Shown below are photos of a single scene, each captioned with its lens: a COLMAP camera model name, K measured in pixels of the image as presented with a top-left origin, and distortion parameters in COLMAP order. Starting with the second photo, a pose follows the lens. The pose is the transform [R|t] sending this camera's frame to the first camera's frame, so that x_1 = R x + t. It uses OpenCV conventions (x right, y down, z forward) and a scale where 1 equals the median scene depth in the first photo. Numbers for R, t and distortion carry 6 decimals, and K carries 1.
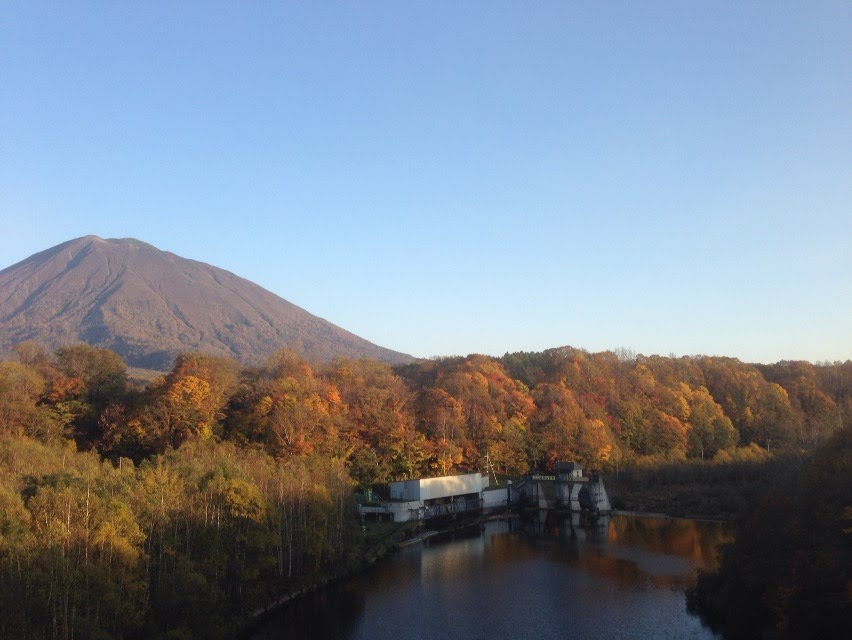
lens RADIAL K [[765.9, 0, 424.9], [0, 765.9, 312.8], [0, 0, 1]] dist [0.110801, -0.162540]
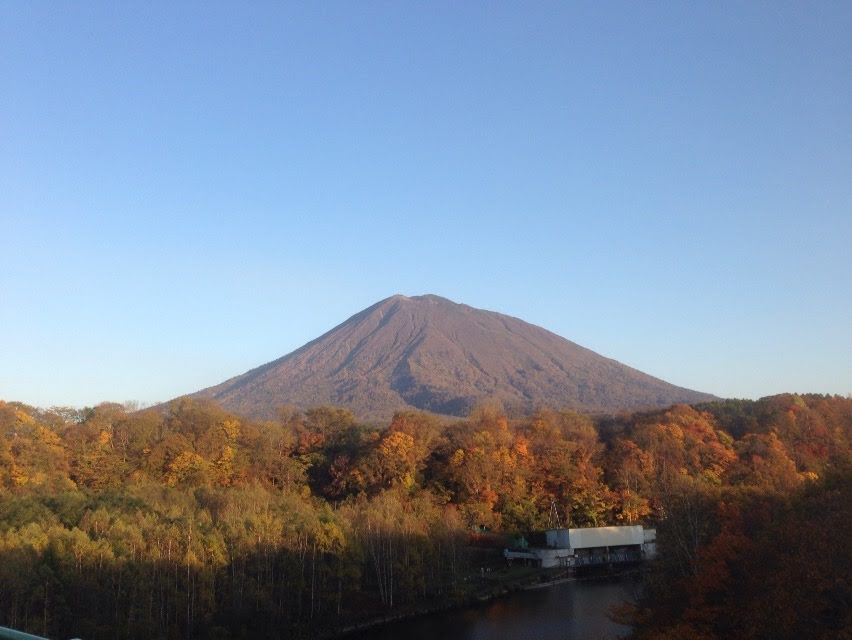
lens RADIAL K [[762.0, 0, 428.7], [0, 762.0, 311.6], [0, 0, 1]] dist [0.070955, 0.003255]
pose [[0.930309, -0.070616, -0.359914, 0.149877], [0.049881, 0.996533, -0.066588, -0.018080], [0.363368, 0.043994, 0.930606, -0.063278]]
